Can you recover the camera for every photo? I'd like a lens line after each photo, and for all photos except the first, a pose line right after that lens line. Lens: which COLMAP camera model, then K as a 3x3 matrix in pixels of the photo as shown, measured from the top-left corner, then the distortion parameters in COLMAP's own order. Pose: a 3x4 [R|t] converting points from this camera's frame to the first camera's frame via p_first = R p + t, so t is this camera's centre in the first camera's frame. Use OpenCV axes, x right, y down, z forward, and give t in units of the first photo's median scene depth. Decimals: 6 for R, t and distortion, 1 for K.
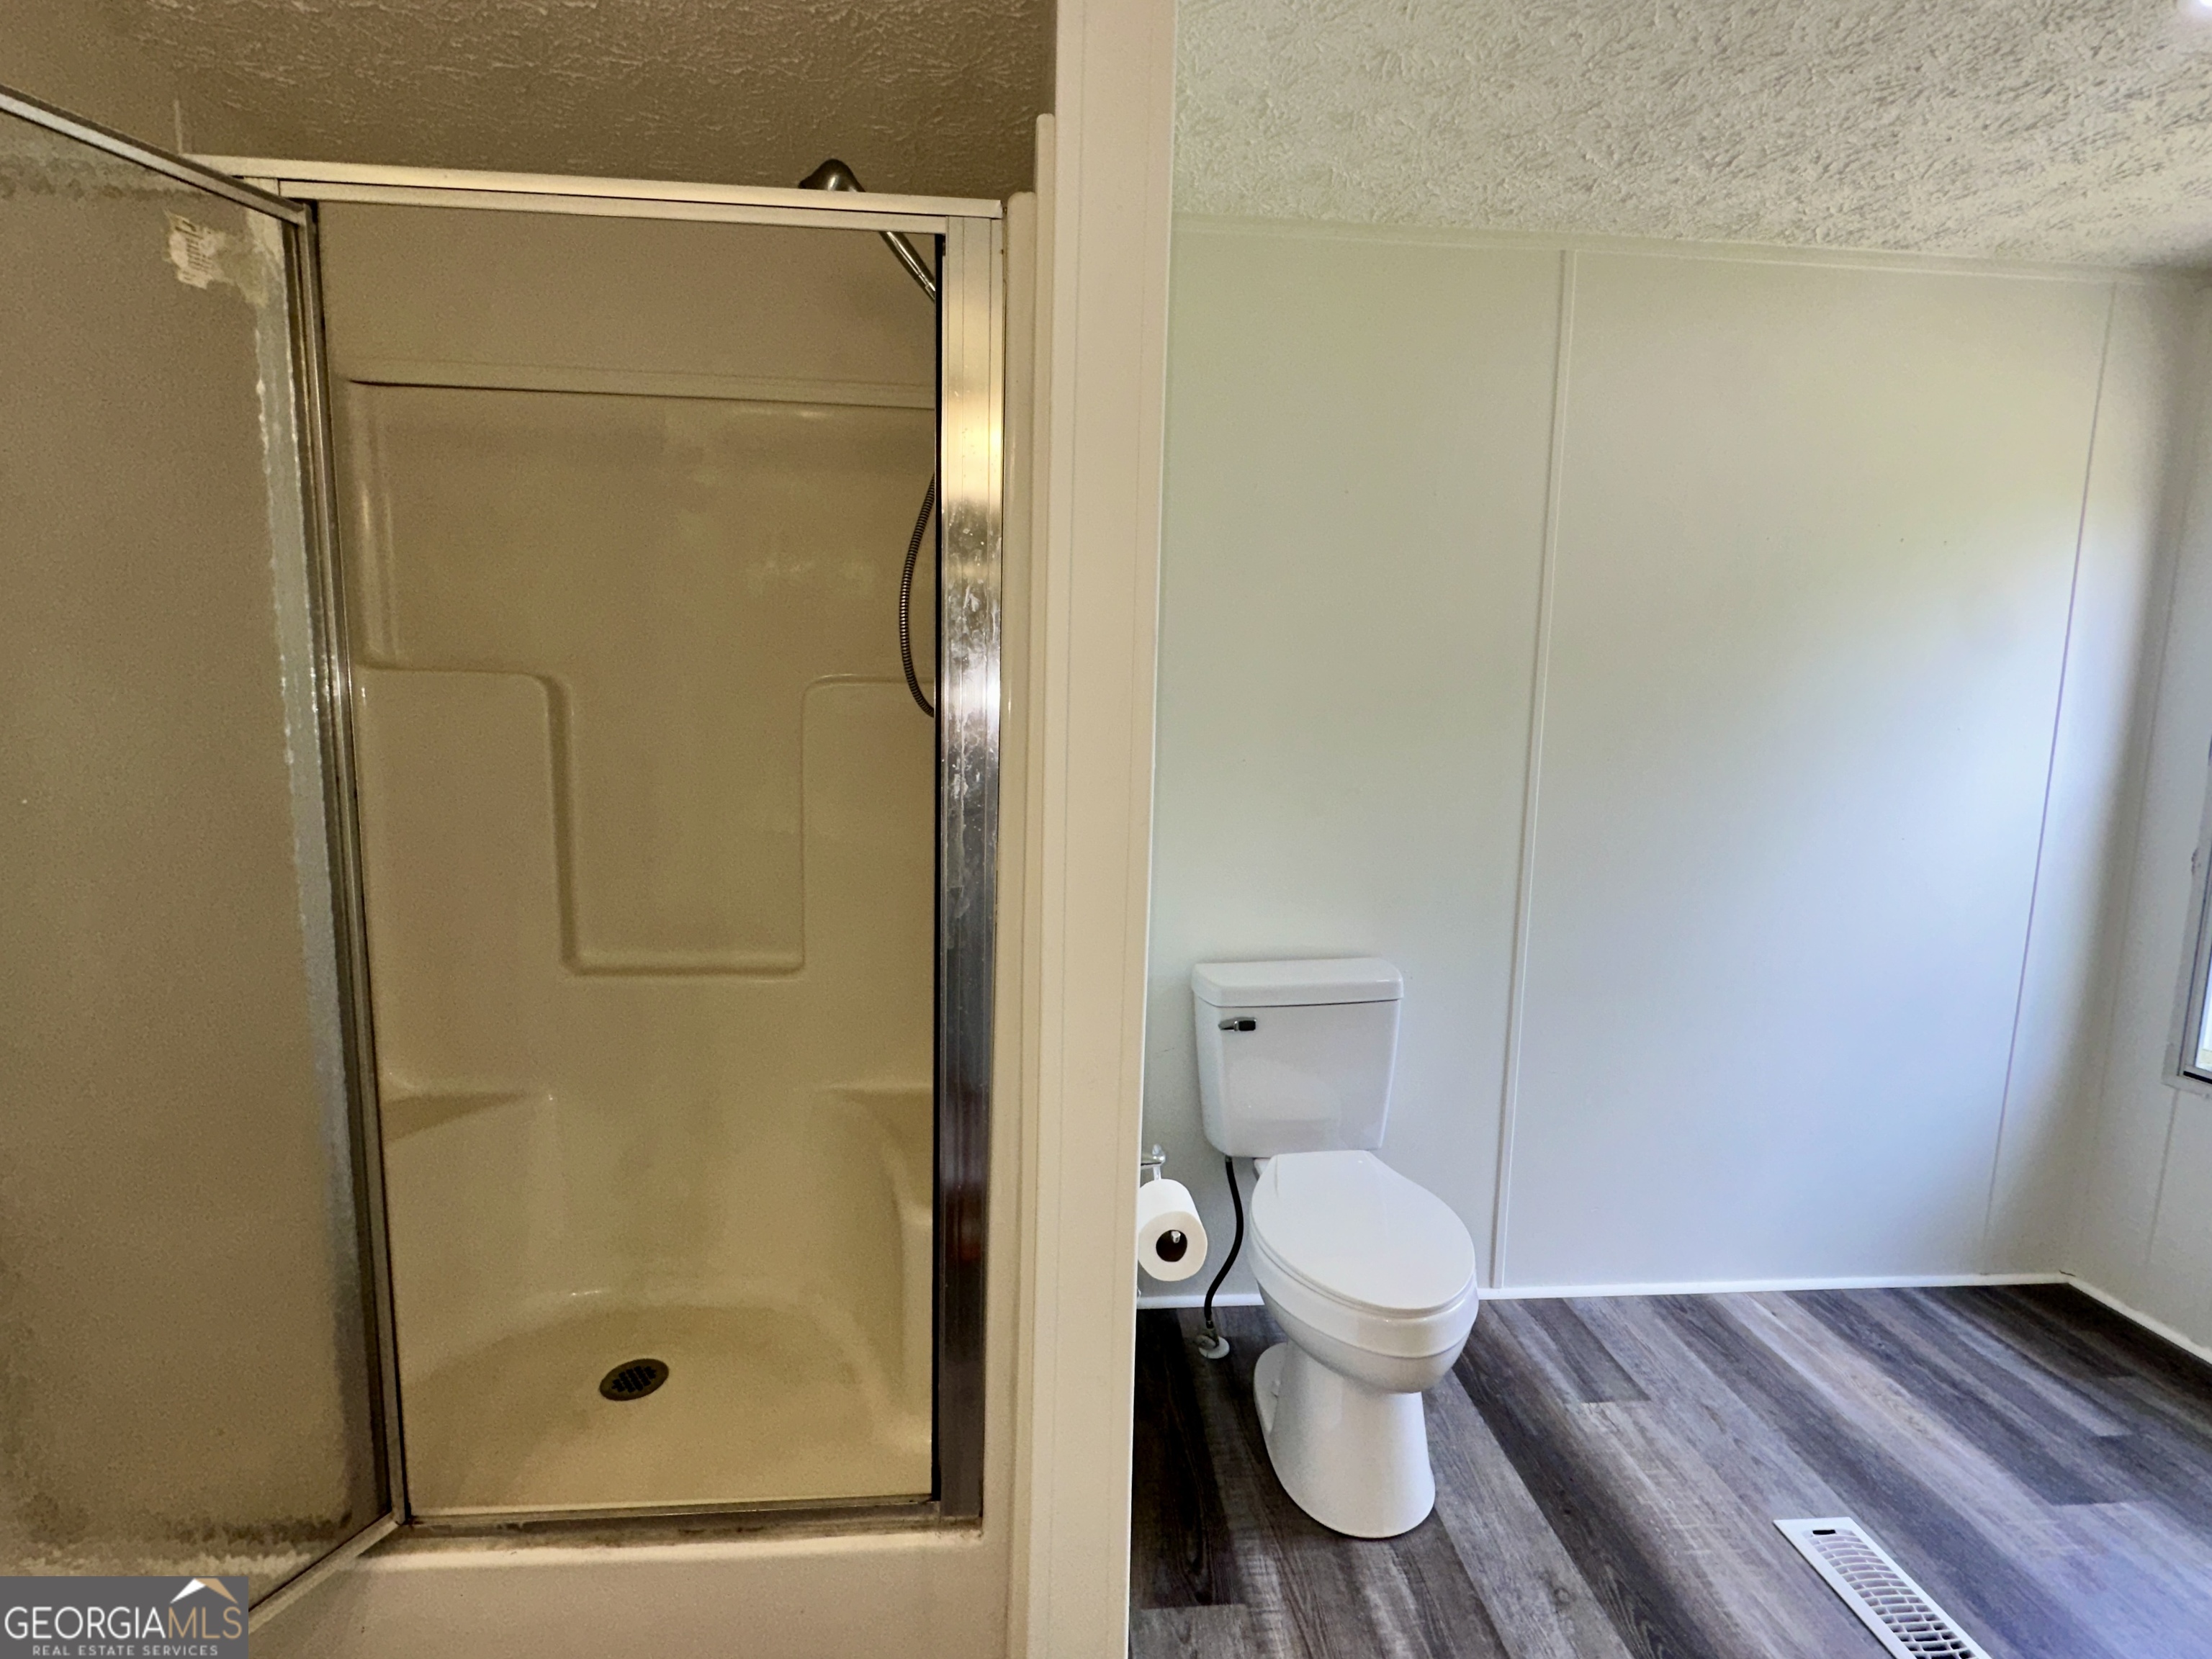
lens RADIAL K [[975.8, 0, 1104.4], [0, 975.8, 815.9], [0, 0, 1]] dist [-0.000742, 0.000307]
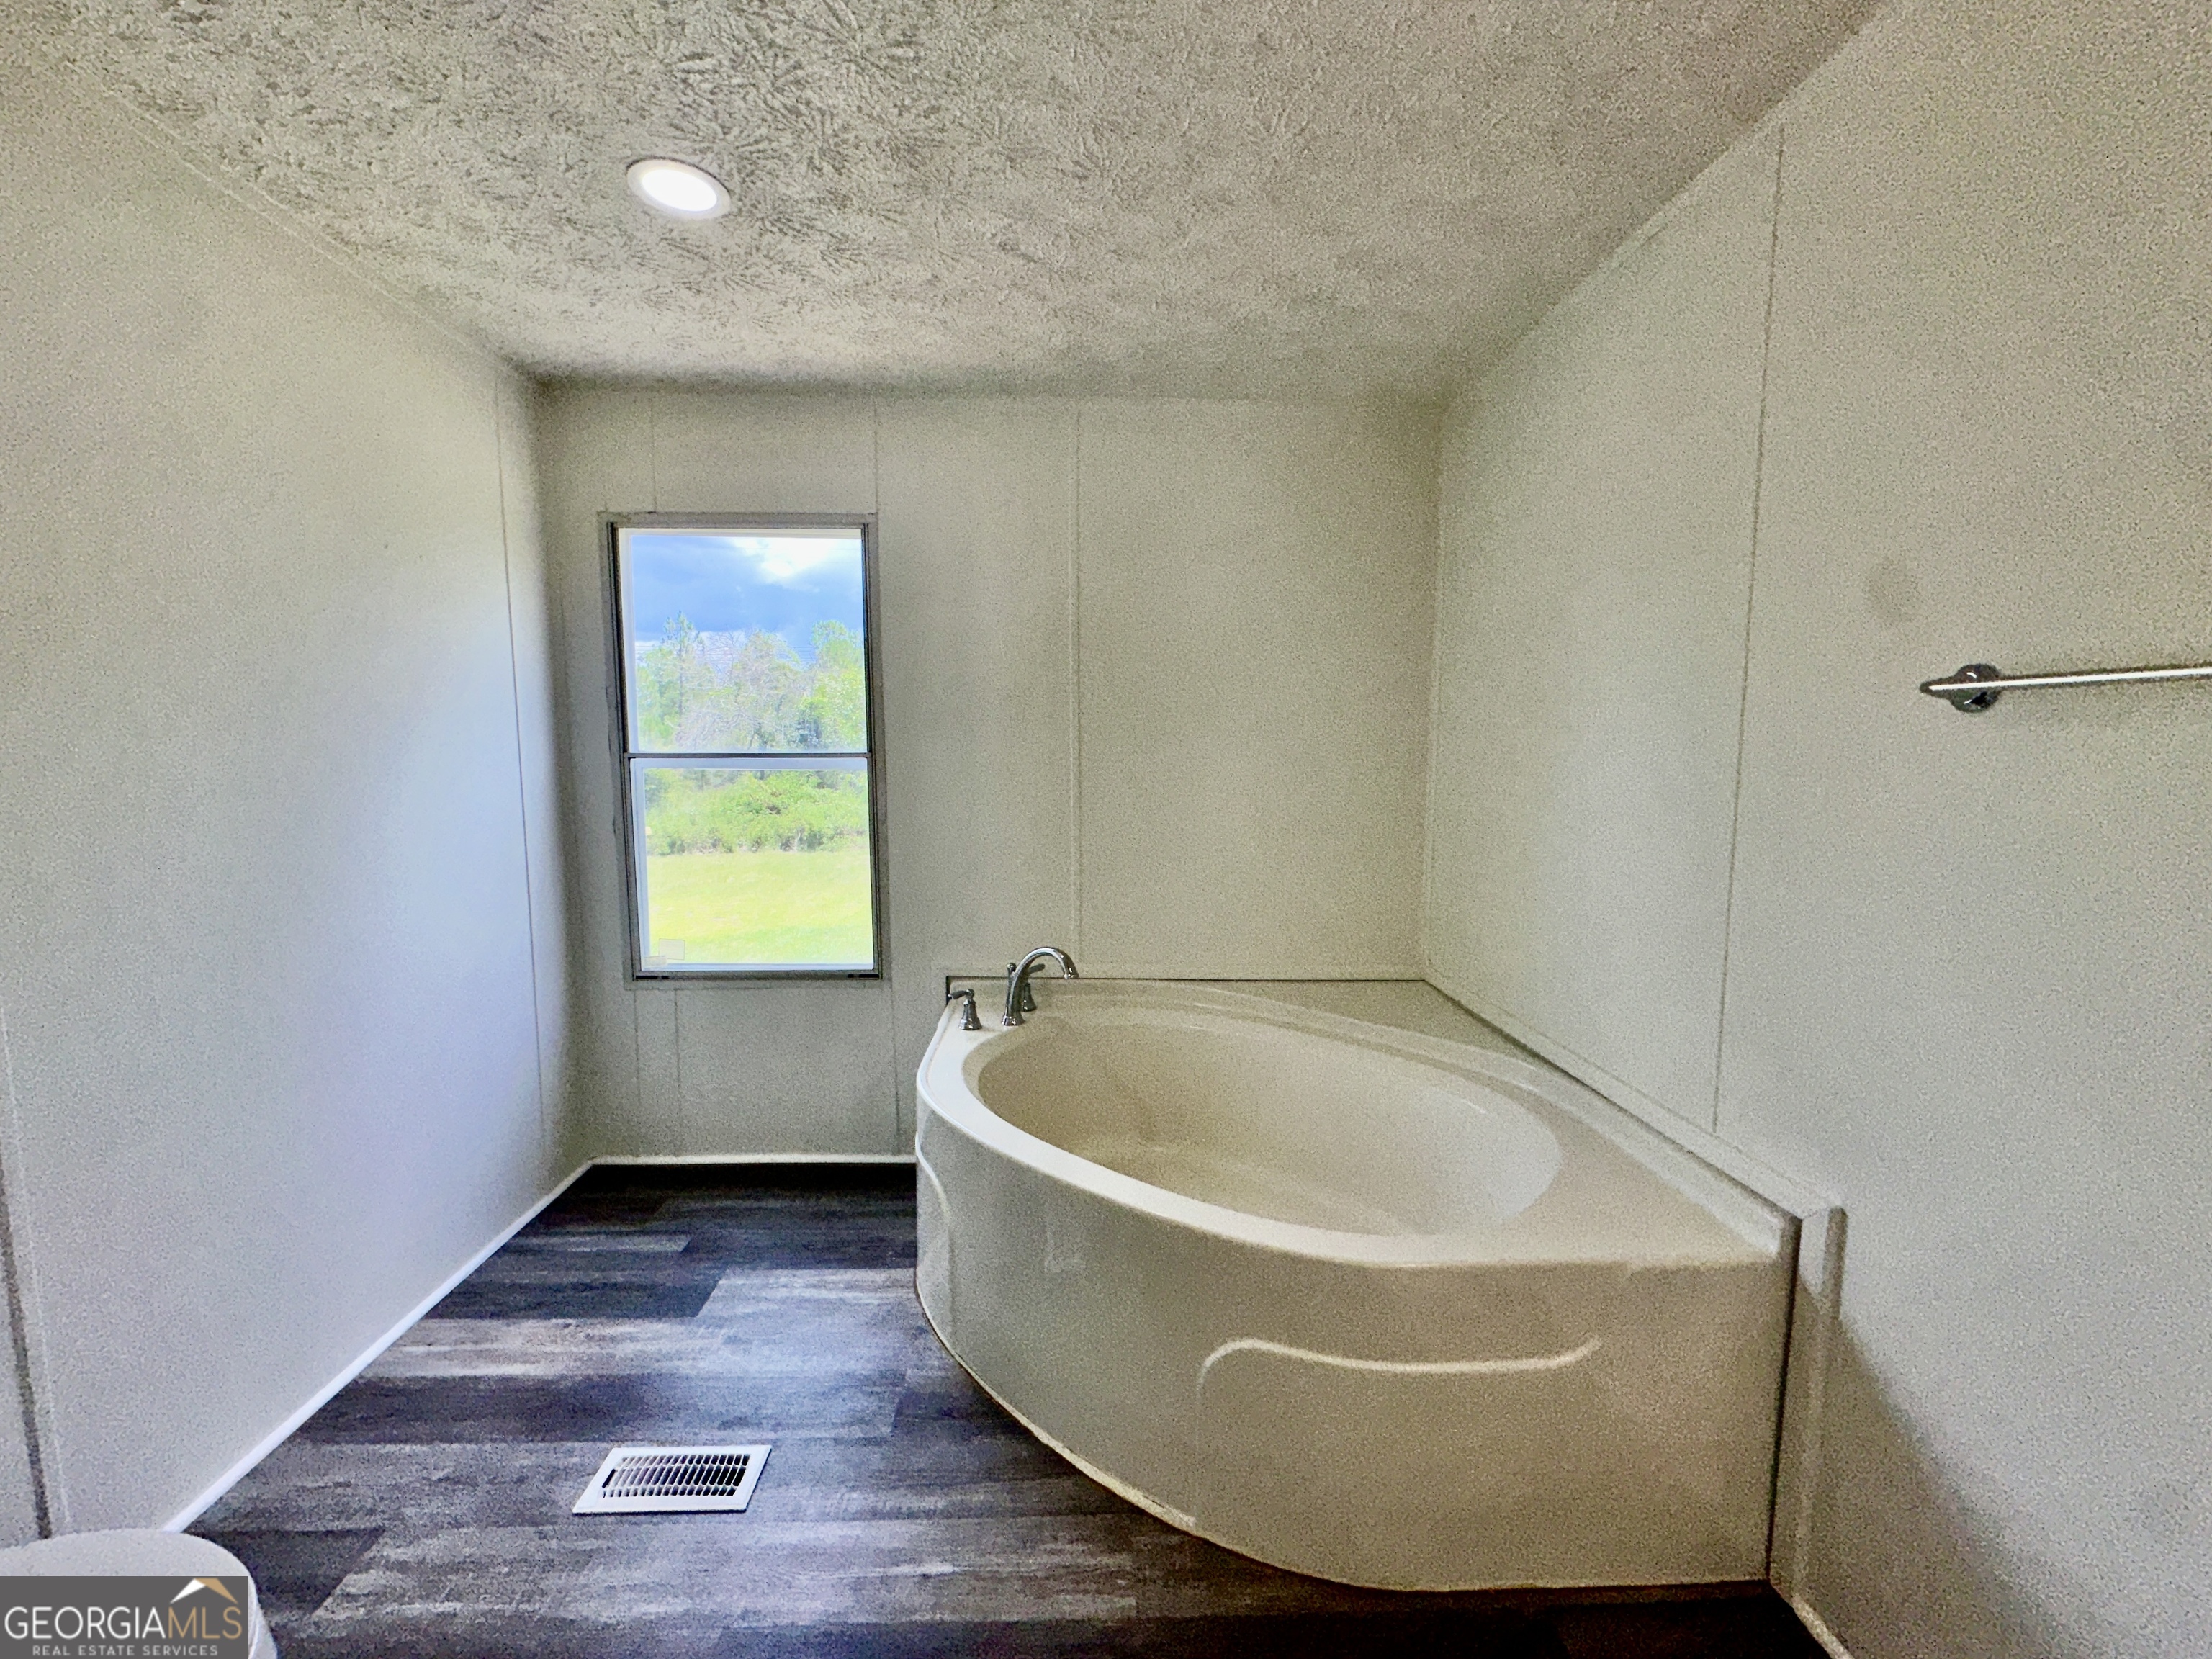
lens RADIAL K [[886.6, 0, 1104.0], [0, 886.6, 822.8], [0, 0, 1]] dist [-0.006469, 0.001198]
pose [[0.040531, -0.116924, 0.992313, -0.105097], [0.107921, 0.987832, 0.111988, -0.026893], [-0.993333, 0.102553, 0.052657, 0.285640]]
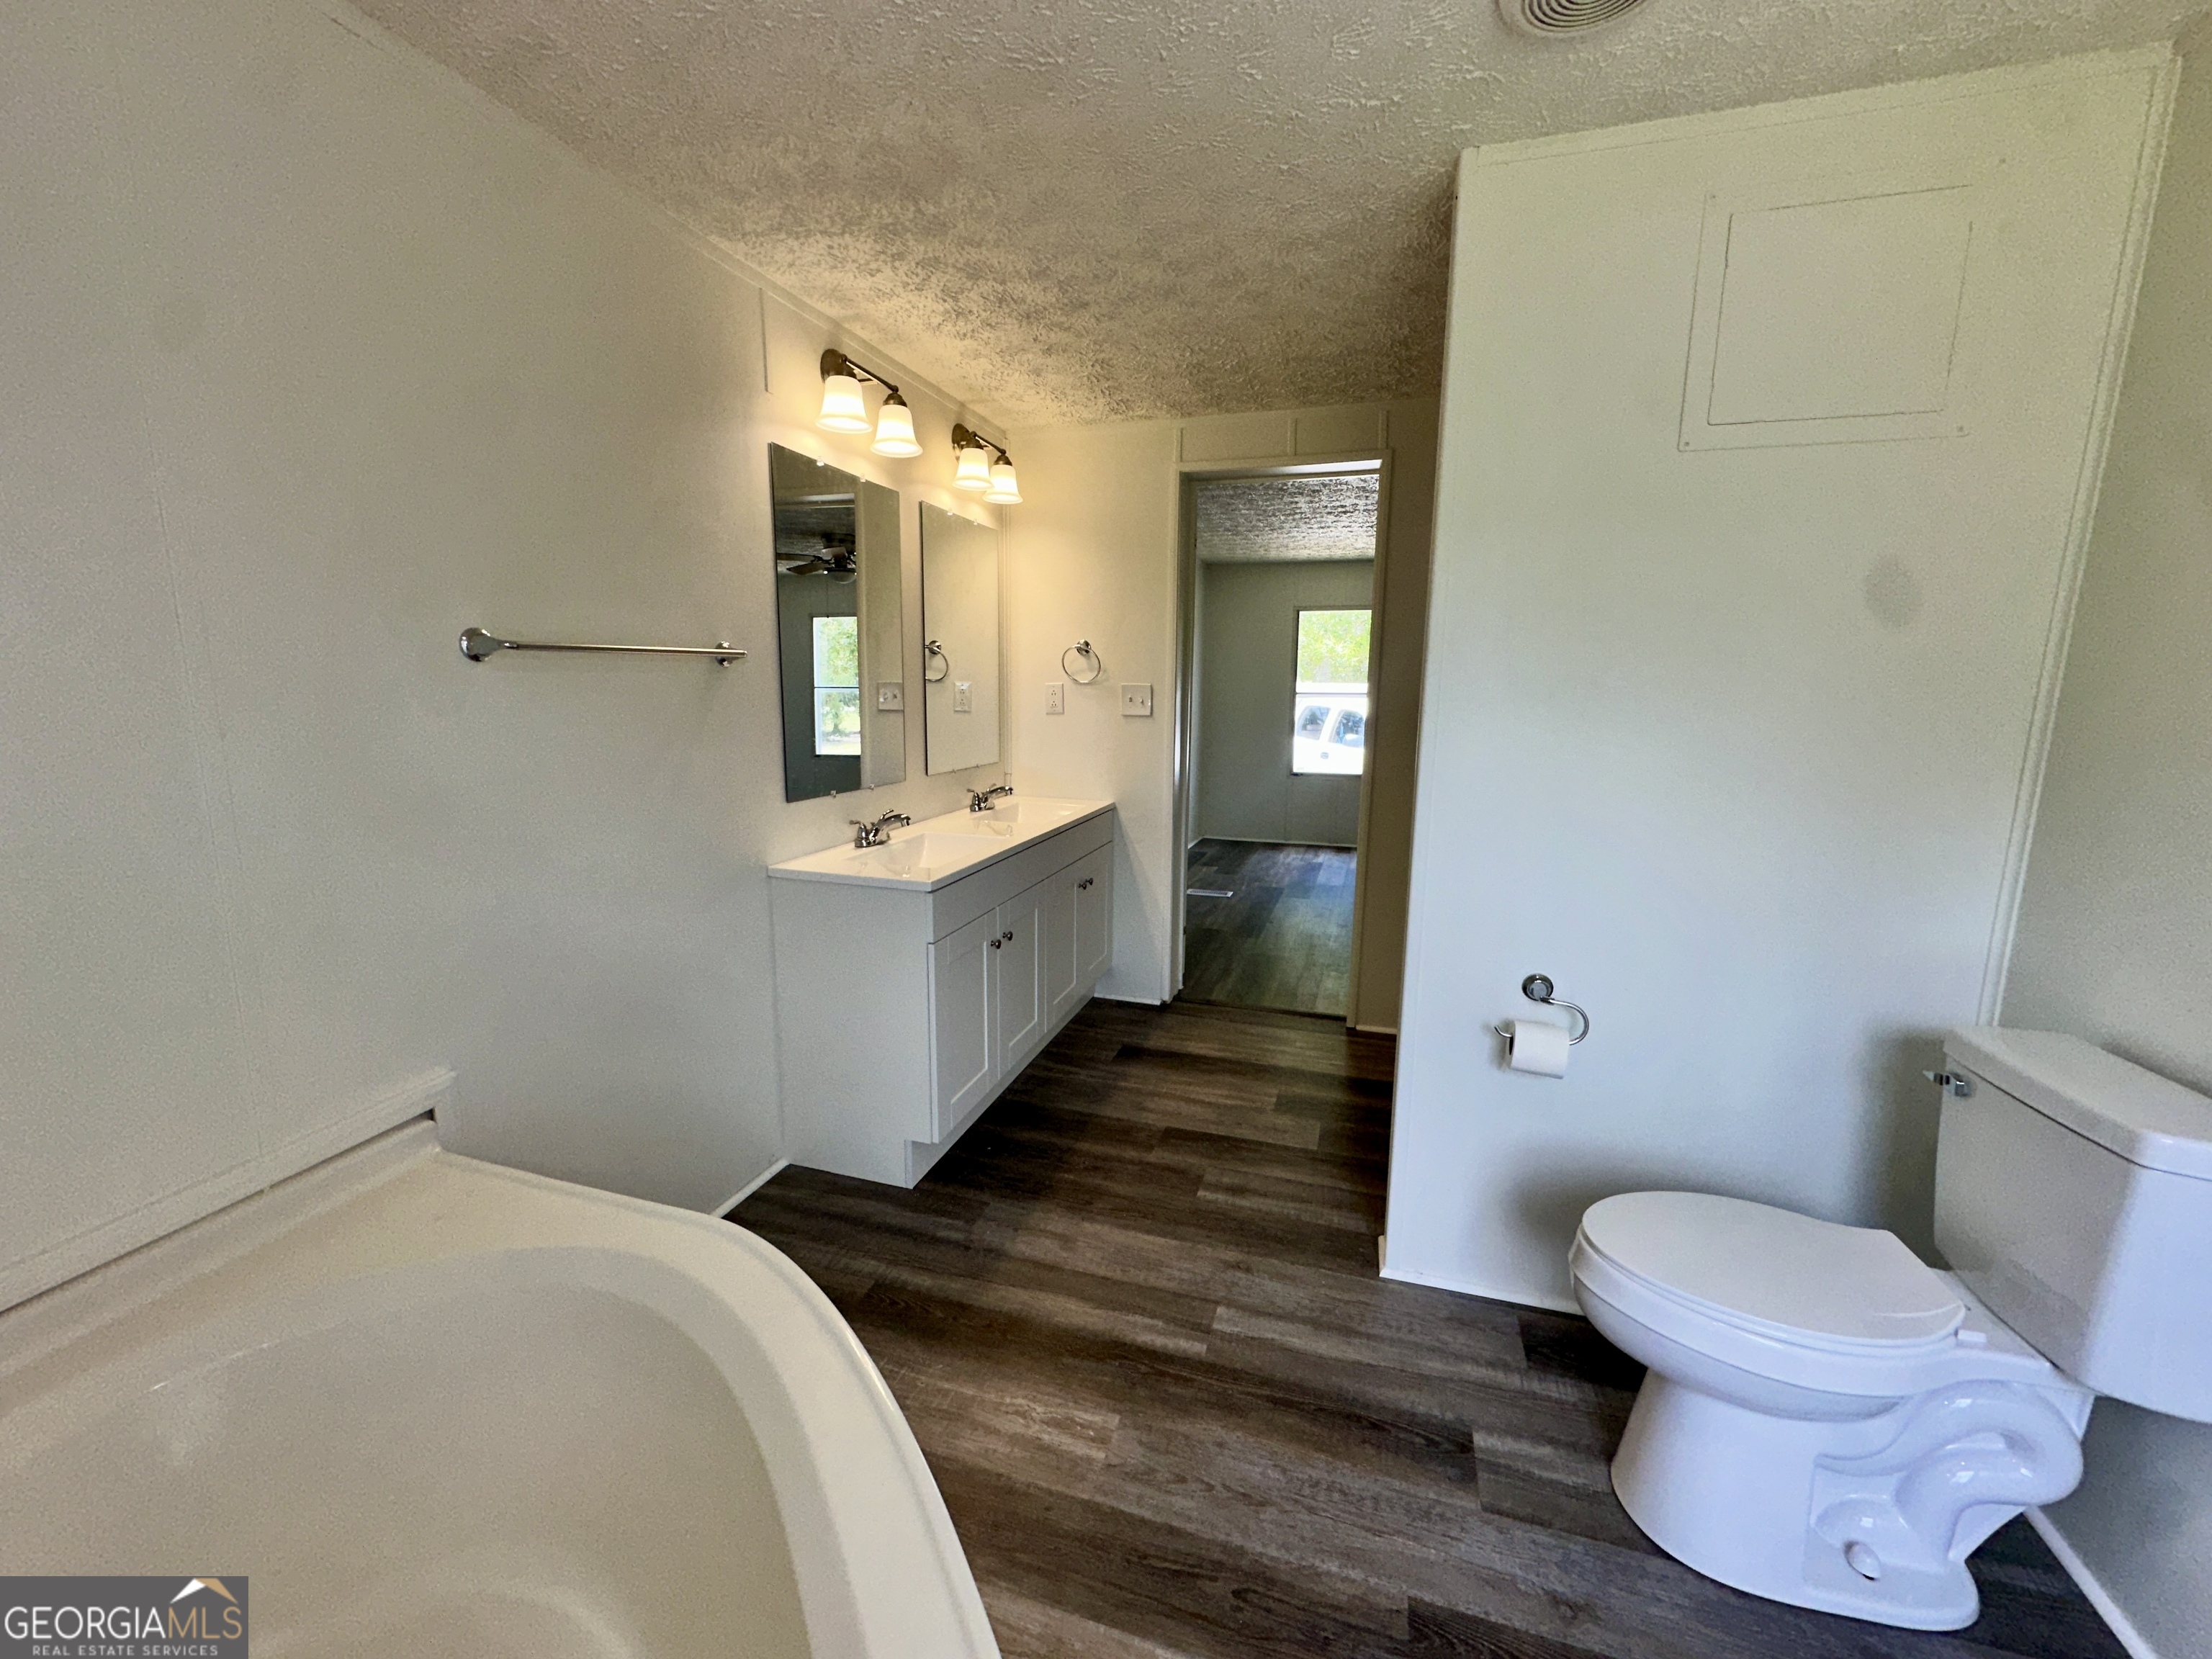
lens RADIAL K [[886.6, 0, 1092.5], [0, 886.6, 833.4], [0, 0, 1]] dist [-0.006469, 0.001198]
pose [[-0.384759, 0.133917, -0.913250, 1.065871], [-0.116293, 0.974501, 0.191894, -0.042724], [0.915662, 0.180037, -0.359375, 0.596986]]
